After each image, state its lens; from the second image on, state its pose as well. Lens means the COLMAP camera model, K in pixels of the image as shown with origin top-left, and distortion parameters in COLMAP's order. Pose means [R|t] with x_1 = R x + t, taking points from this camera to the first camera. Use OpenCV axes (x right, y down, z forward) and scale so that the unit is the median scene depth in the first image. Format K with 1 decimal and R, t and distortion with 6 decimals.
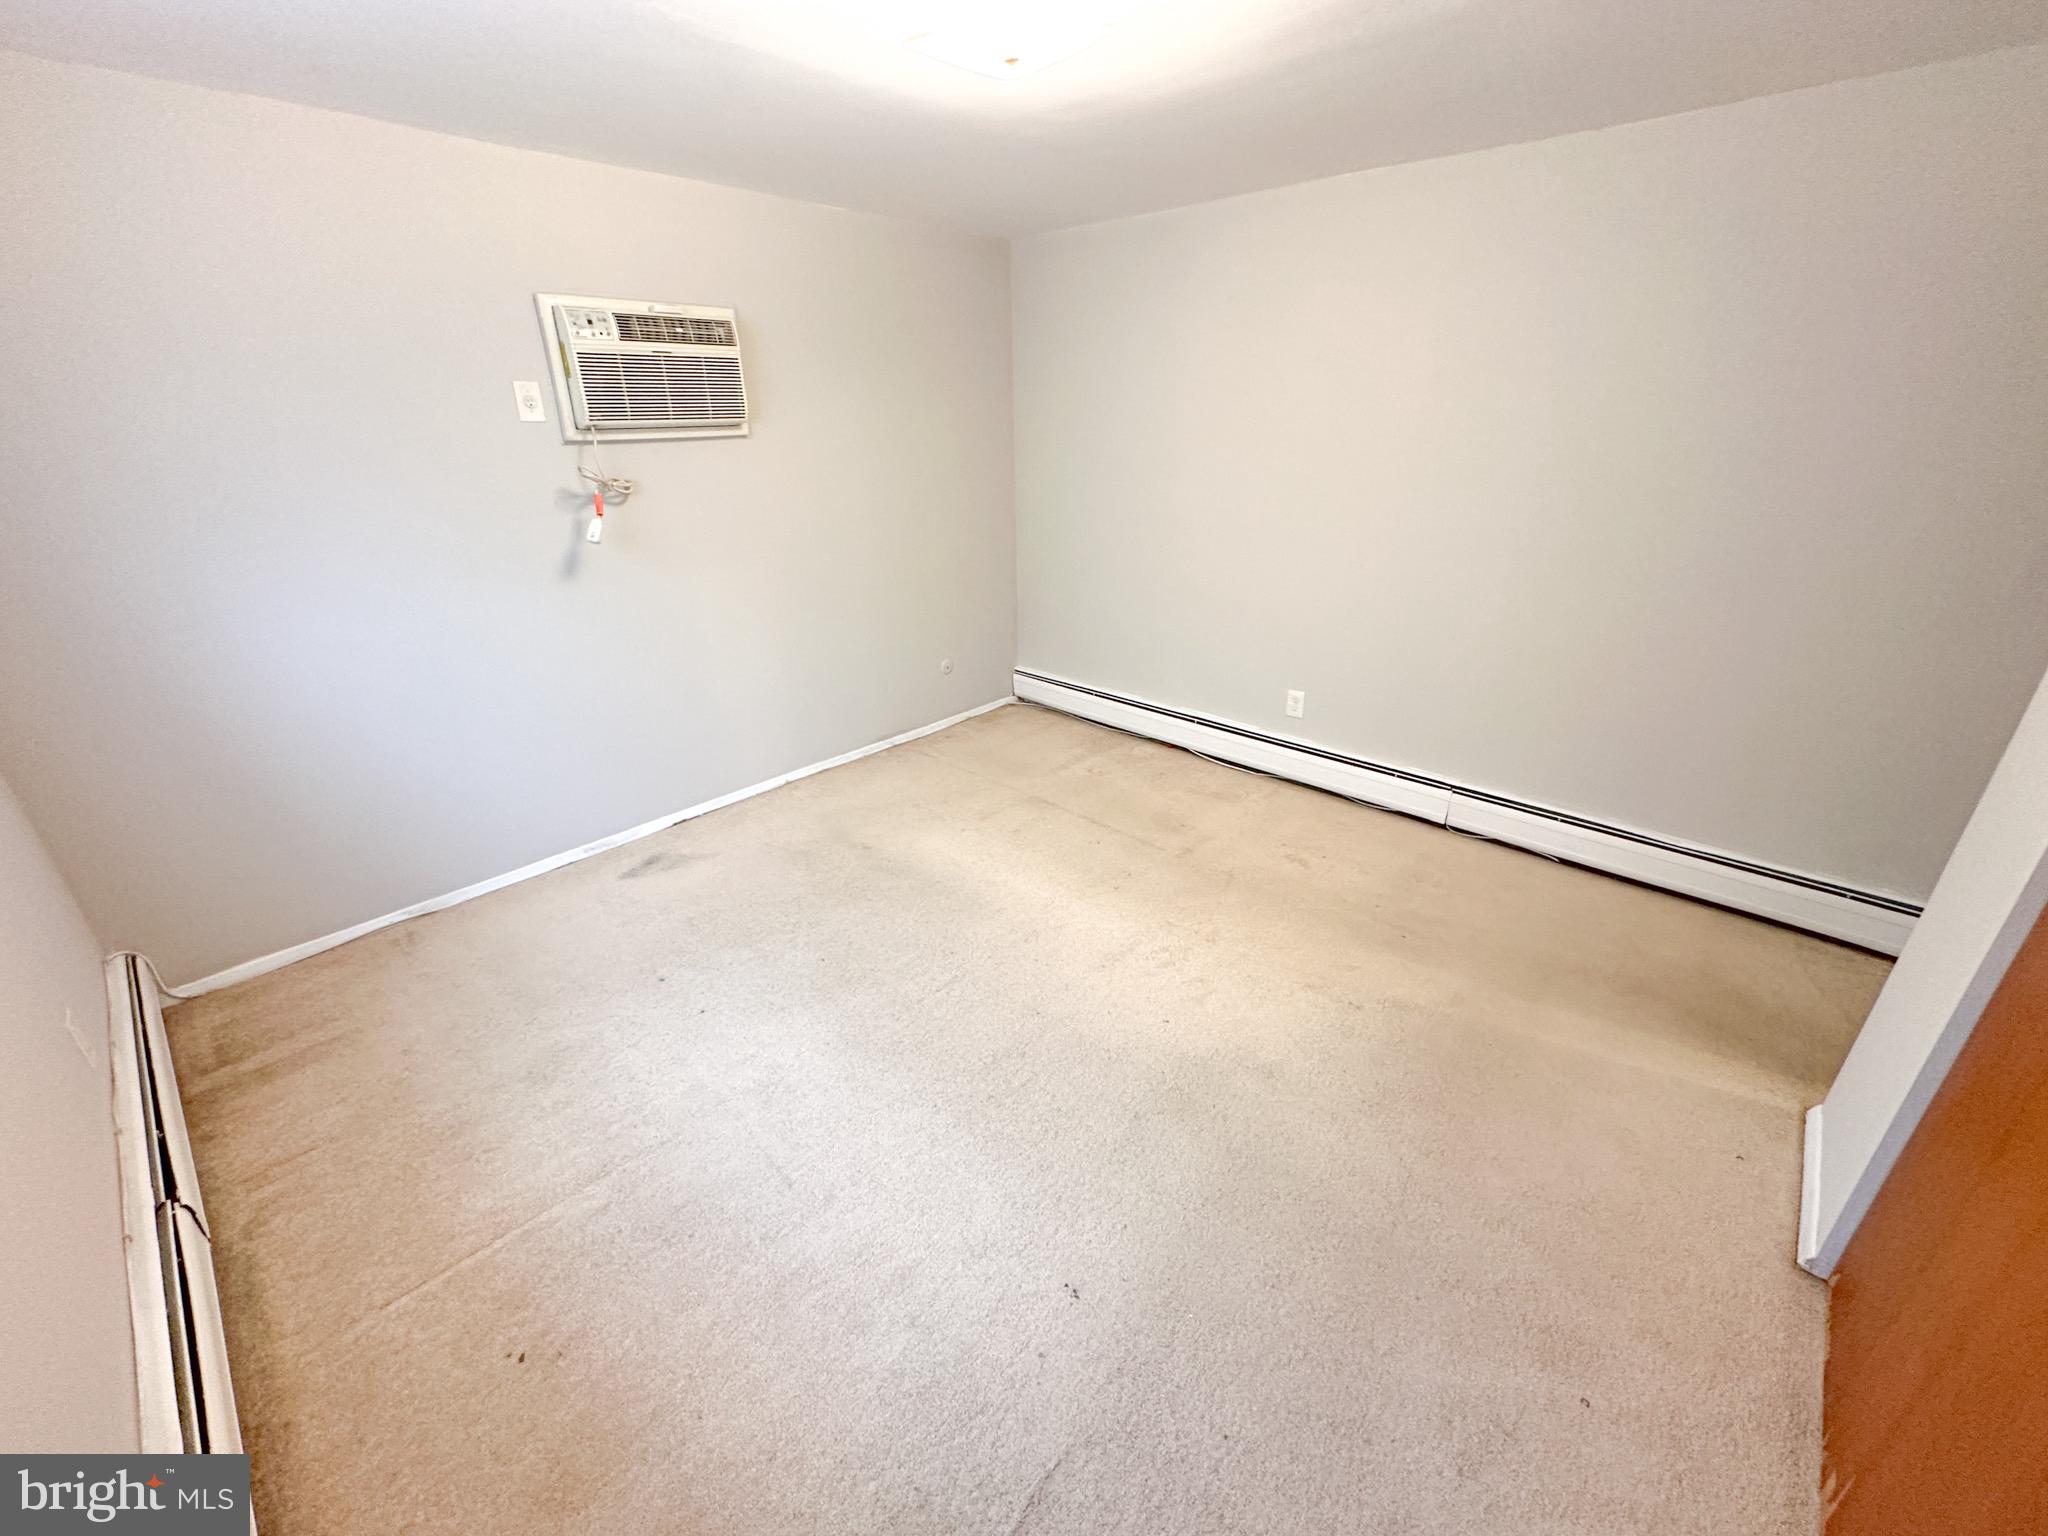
lens RADIAL K [[815.6, 0, 1022.1], [0, 815.6, 767.0], [0, 0, 1]] dist [-0.001913, -0.000076]
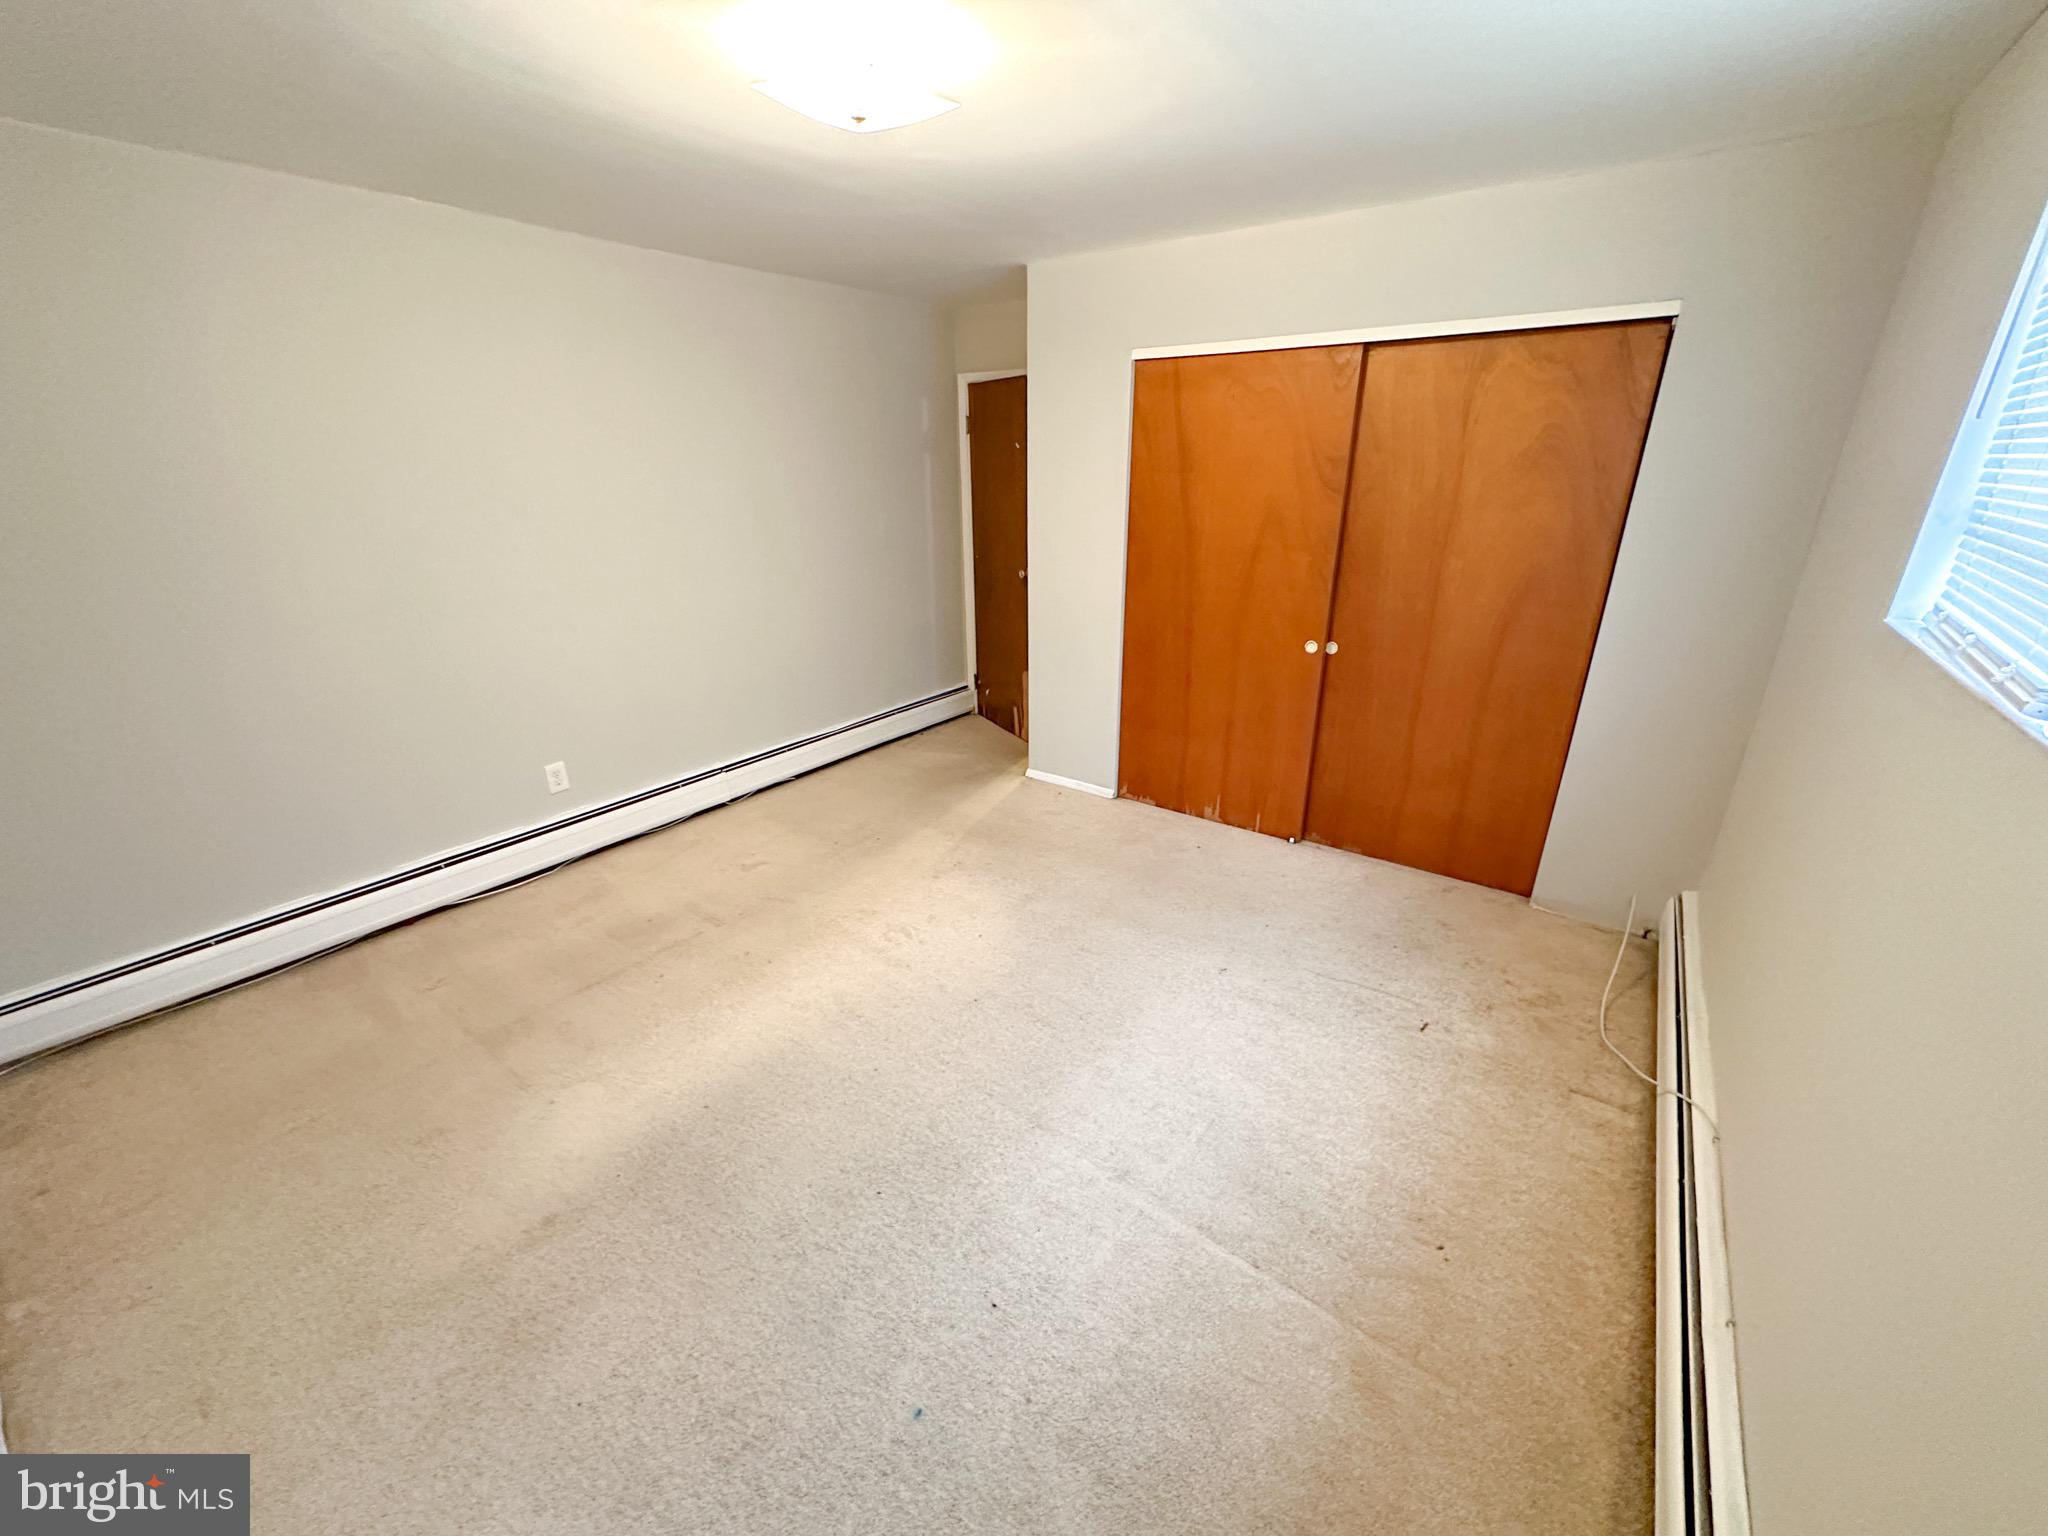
lens RADIAL K [[779.3, 0, 1057.6], [0, 779.3, 736.7], [0, 0, 1]] dist [0.001083, 0.000250]
pose [[-0.117152, -0.326118, 0.938042, -0.605195], [0.403891, 0.847259, 0.344998, -0.218424], [-0.907275, 0.419284, 0.032458, 0.516334]]
